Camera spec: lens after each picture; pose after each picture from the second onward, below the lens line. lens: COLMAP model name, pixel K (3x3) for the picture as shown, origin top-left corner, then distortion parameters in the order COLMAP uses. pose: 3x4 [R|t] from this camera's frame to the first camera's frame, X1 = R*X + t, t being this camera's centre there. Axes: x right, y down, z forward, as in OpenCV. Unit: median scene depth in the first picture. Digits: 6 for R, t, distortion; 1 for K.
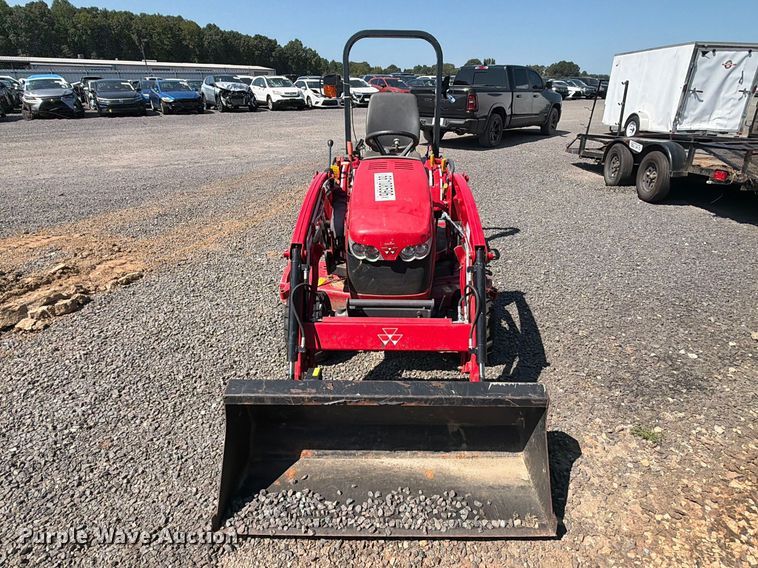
lens RADIAL K [[437.1, 0, 401.0], [0, 437.1, 299.6], [0, 0, 1]] dist [0.001918, 0.000427]
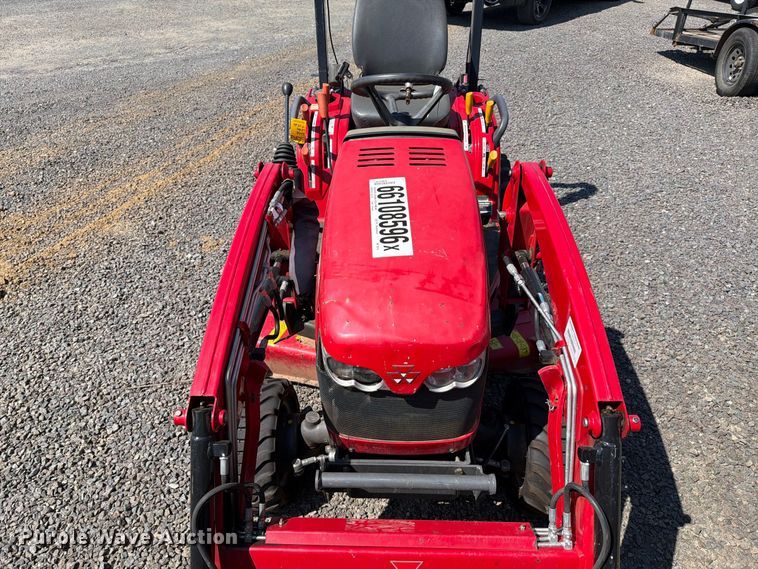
lens RADIAL K [[533.1, 0, 377.7], [0, 533.1, 281.7], [0, 0, 1]] dist [0.032234, -0.040083]
pose [[0.999121, -0.000837, -0.041911, -0.021821], [0.006702, 0.990130, 0.139994, -0.219199], [0.041380, -0.140152, 0.989265, 0.317250]]
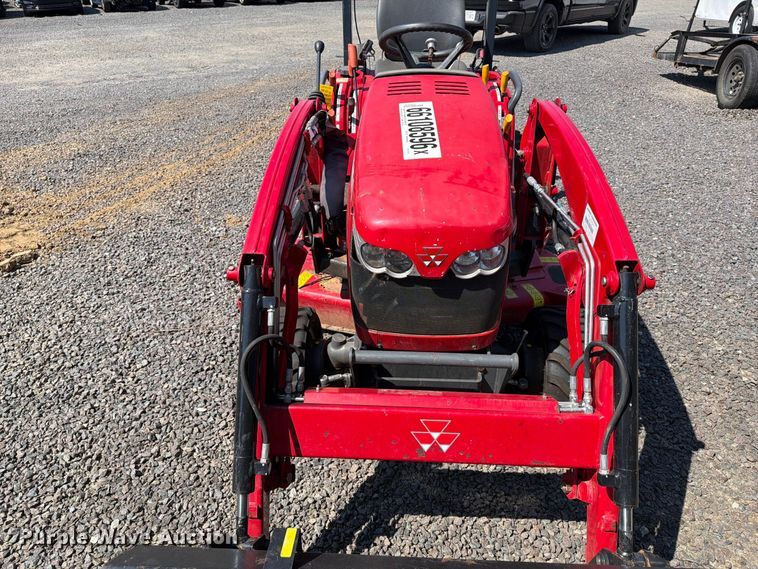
lens RADIAL K [[533.1, 0, 377.7], [0, 533.1, 281.7], [0, 0, 1]] dist [0.032234, -0.040083]
pose [[0.998631, 0.012638, -0.050765, -0.043238], [-0.009151, 0.997620, 0.068342, -0.094351], [0.051508, -0.067784, 0.996369, 0.267333]]
